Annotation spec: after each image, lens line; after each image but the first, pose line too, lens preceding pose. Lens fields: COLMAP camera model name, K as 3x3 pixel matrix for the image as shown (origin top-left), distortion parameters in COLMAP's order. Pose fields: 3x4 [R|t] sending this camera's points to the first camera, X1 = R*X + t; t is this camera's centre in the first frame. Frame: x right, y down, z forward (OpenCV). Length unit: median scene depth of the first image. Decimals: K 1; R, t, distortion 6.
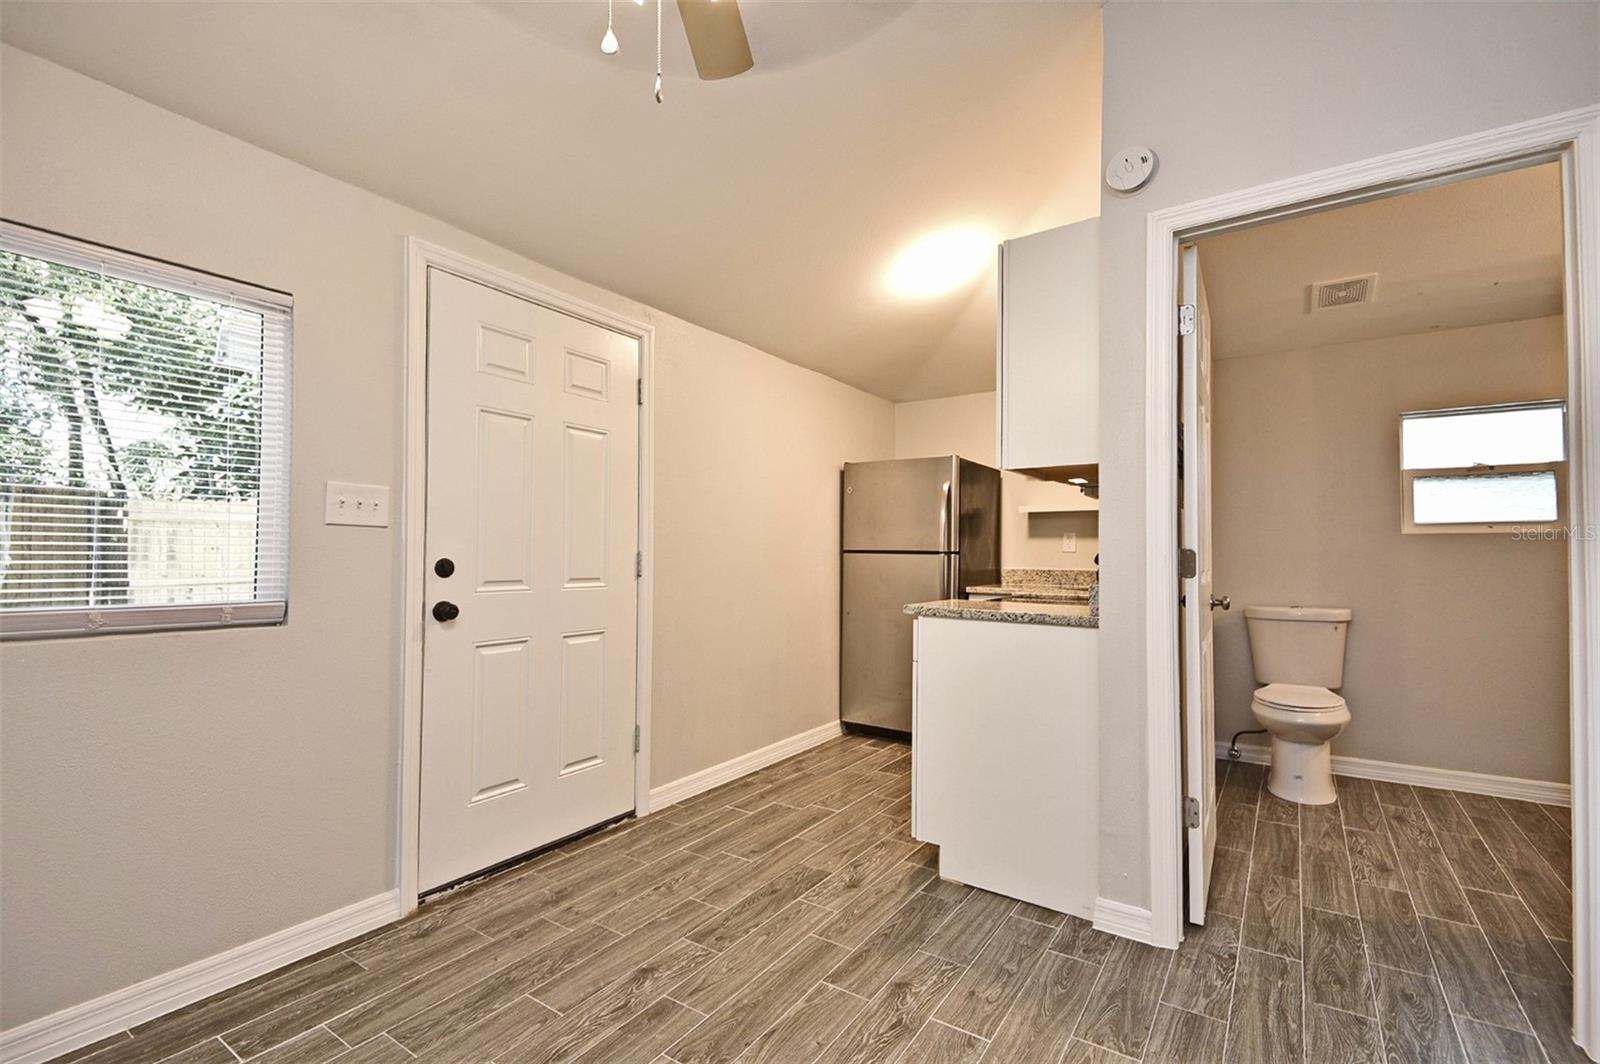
lens RADIAL K [[733.7, 0, 801.4], [0, 733.7, 537.4], [0, 0, 1]] dist [-0.000564, -0.002189]
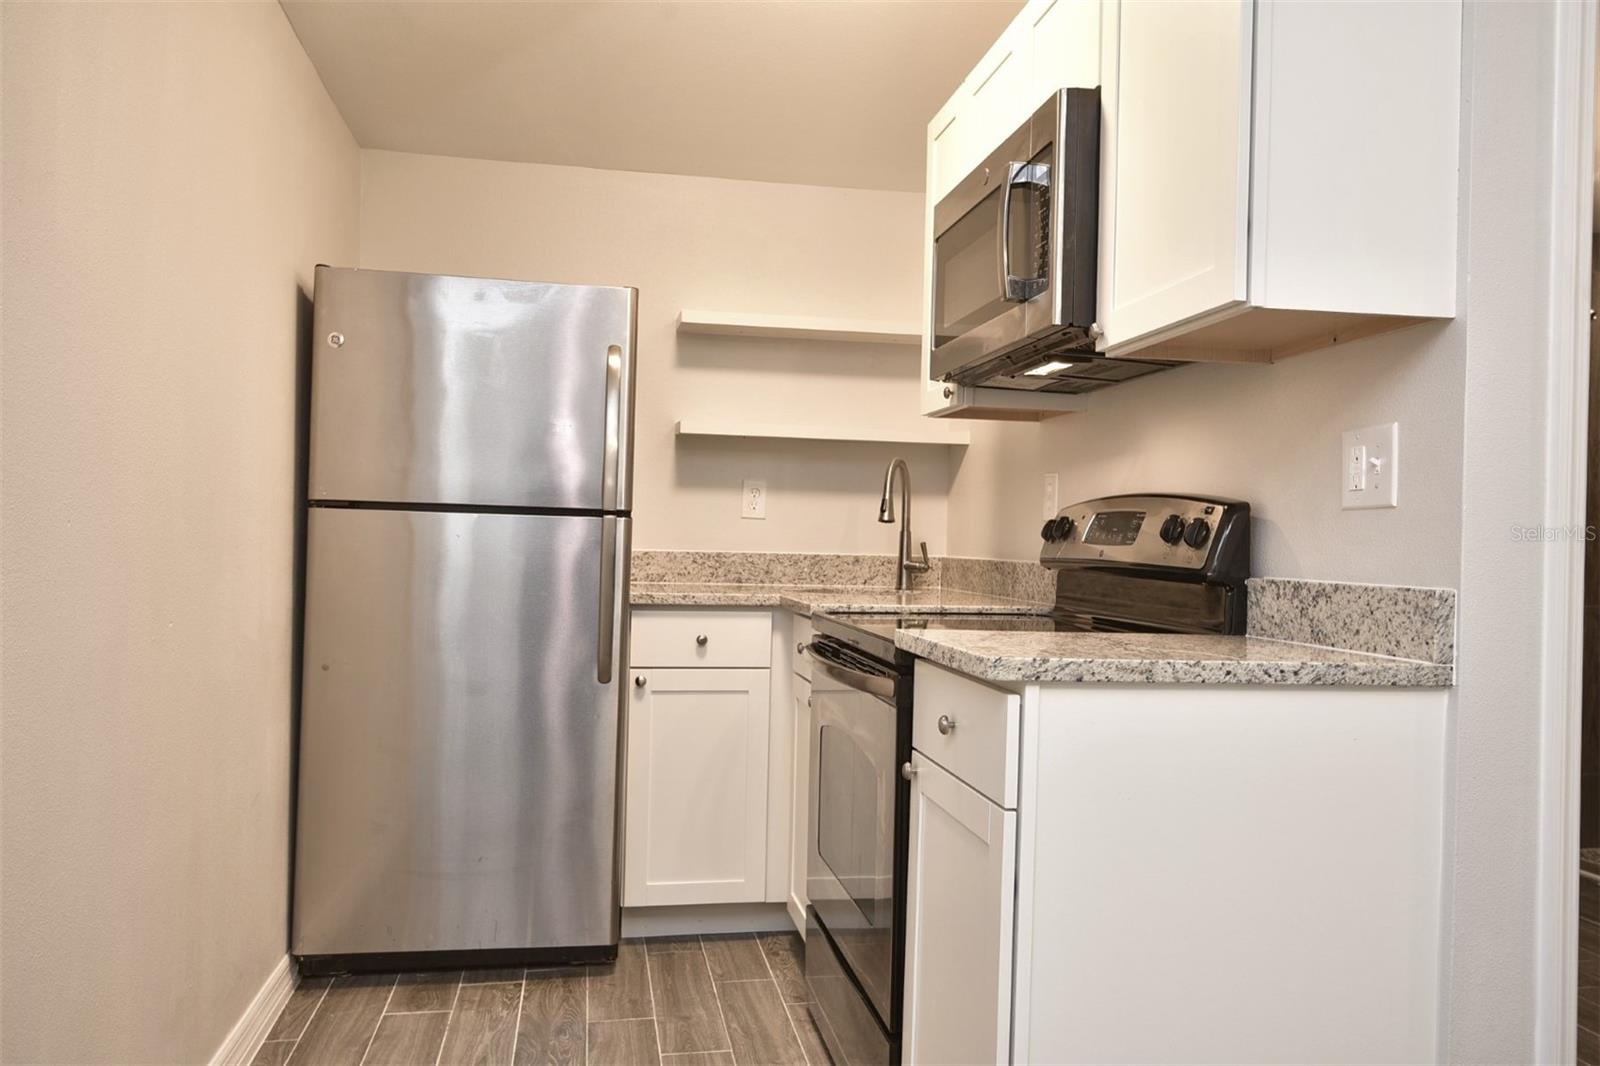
lens RADIAL K [[1178.1, 0, 792.6], [0, 1178.1, 528.9], [0, 0, 1]] dist [0.025913, 0.003591]
pose [[0.698045, 0.015062, 0.715895, -0.366617], [-0.035009, 0.999301, 0.013112, 0.027696], [-0.715197, -0.034215, 0.698085, 0.723020]]
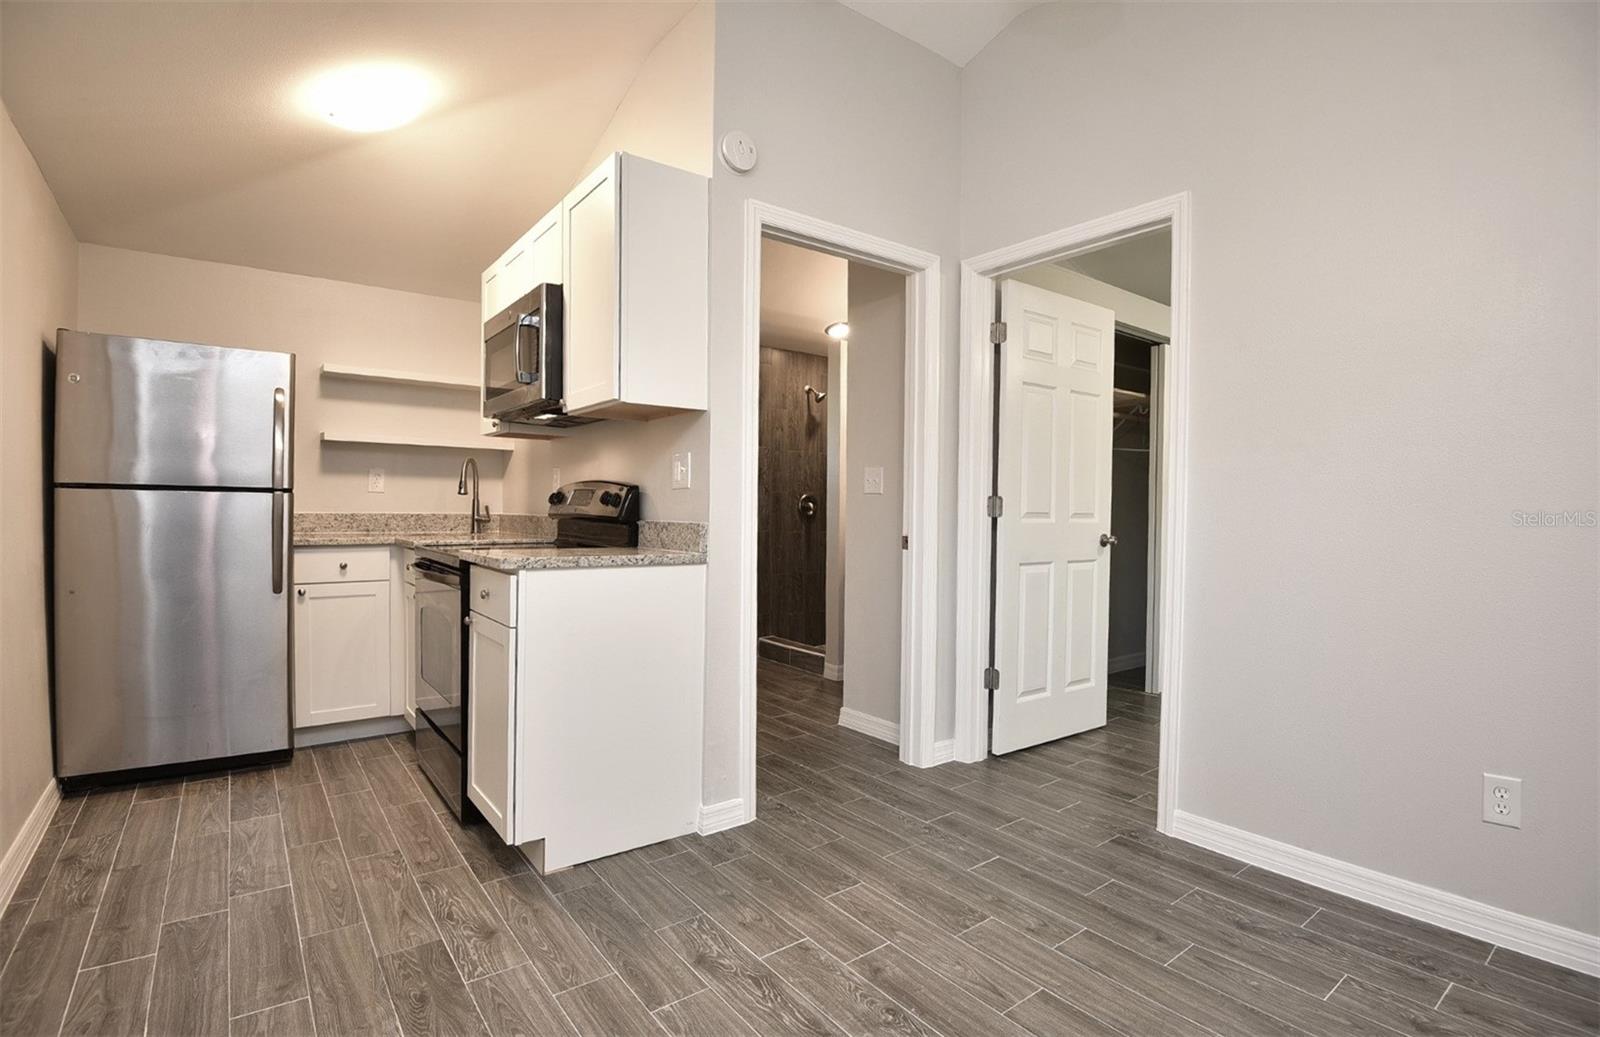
lens RADIAL K [[767.2, 0, 806.3], [0, 767.2, 519.2], [0, 0, 1]] dist [-0.030142, -0.009157]
pose [[0.284877, -0.017857, 0.958398, -0.586763], [-0.031472, 0.999113, 0.027970, 0.019313], [-0.958047, -0.038131, 0.284062, 0.498207]]
